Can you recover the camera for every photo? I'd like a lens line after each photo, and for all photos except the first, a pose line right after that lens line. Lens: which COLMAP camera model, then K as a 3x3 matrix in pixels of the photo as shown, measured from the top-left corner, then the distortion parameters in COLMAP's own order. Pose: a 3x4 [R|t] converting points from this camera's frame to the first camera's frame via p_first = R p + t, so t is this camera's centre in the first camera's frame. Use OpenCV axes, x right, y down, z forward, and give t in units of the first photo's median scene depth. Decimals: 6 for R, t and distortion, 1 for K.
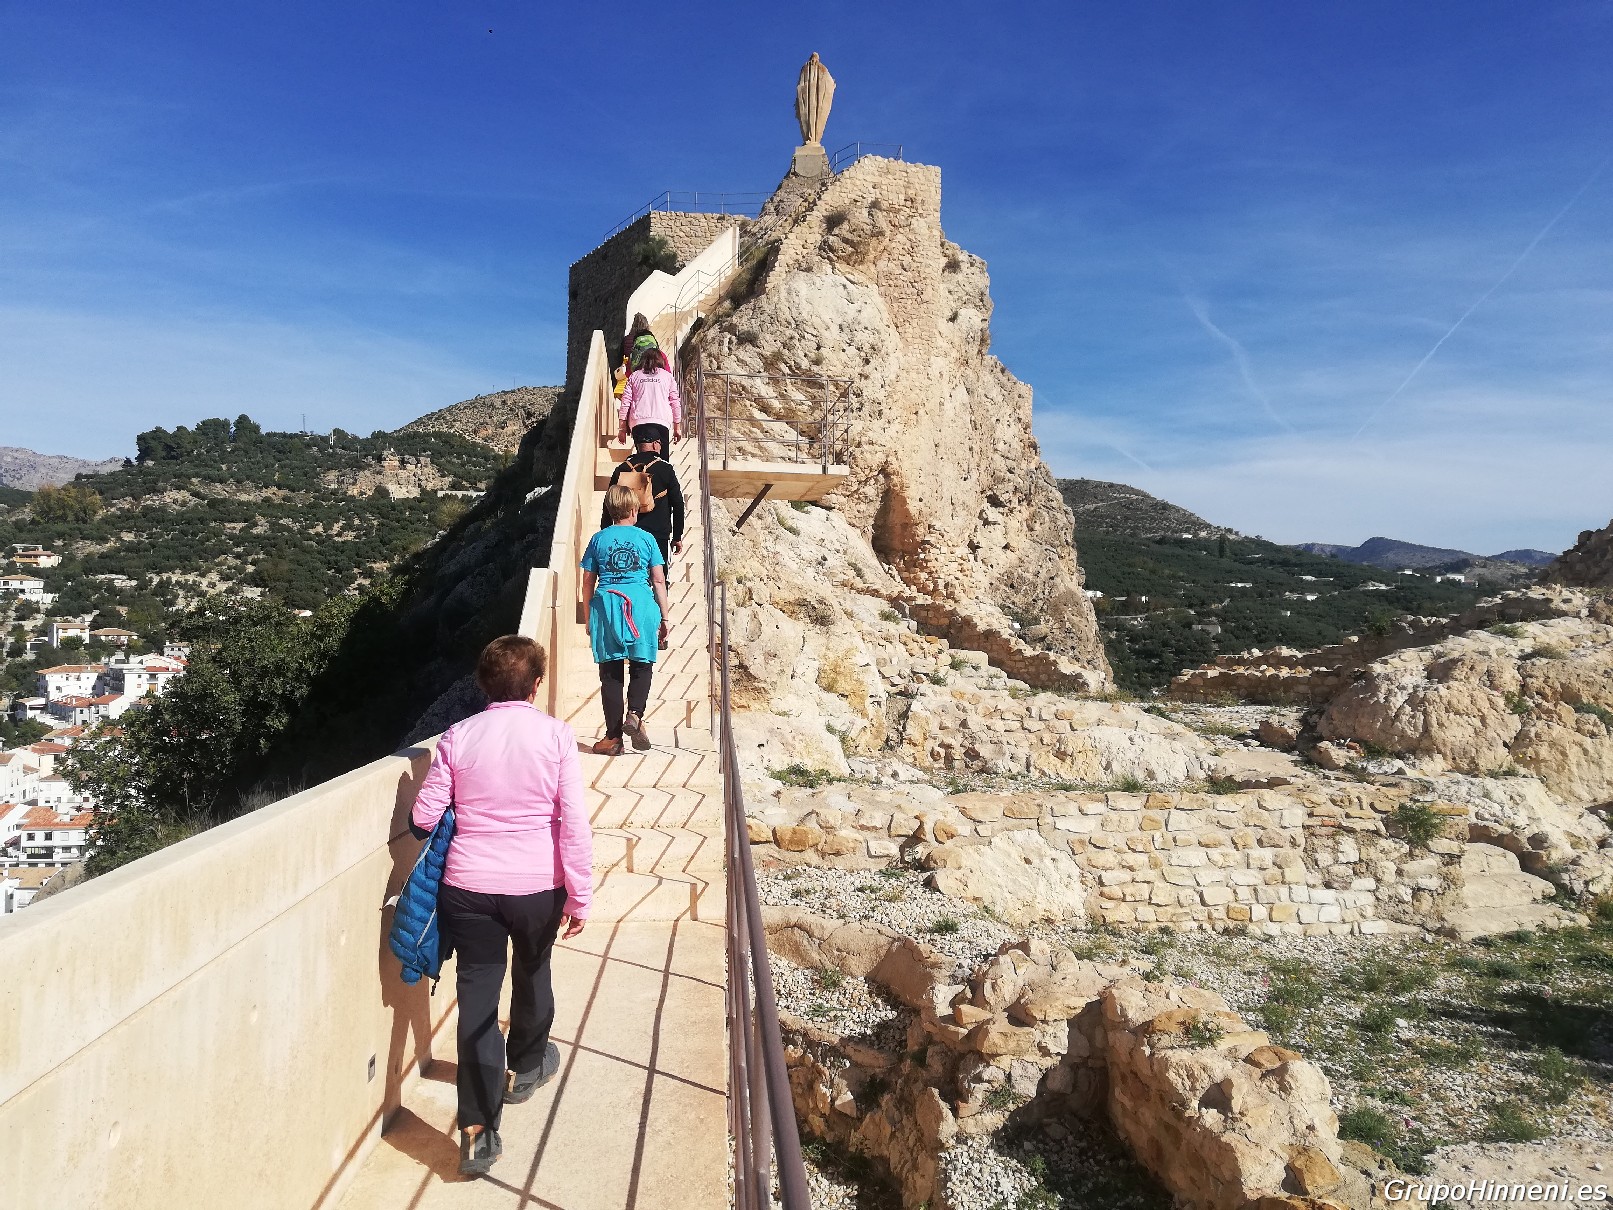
lens RADIAL K [[1219.1, 0, 778.5], [0, 1219.1, 567.8], [0, 0, 1]] dist [0.042961, -0.055451]
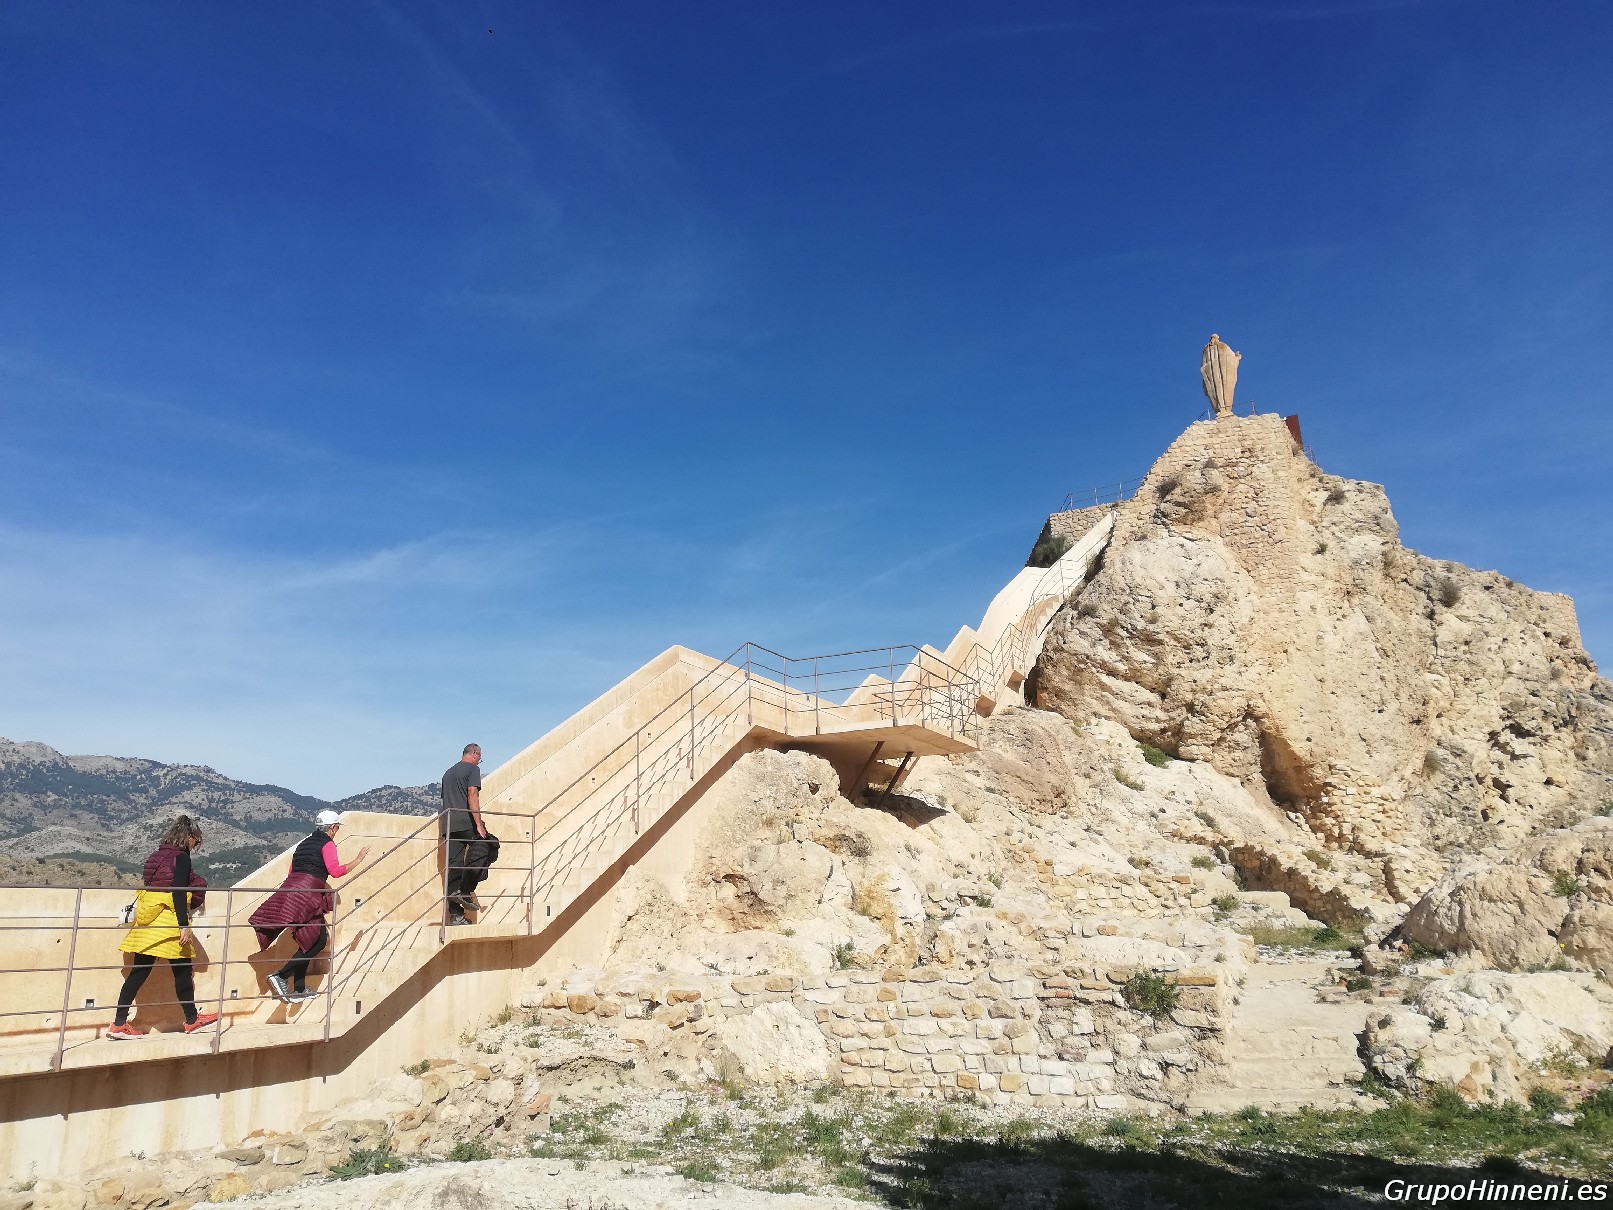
lens RADIAL K [[1219.1, 0, 839.7], [0, 1219.1, 543.7], [0, 0, 1]] dist [0.042961, -0.055451]
pose [[0.836074, -0.214336, -0.505016, 0.350943], [0.072233, 0.955518, -0.285951, 0.048953], [0.543841, 0.202597, 0.814365, -0.014701]]
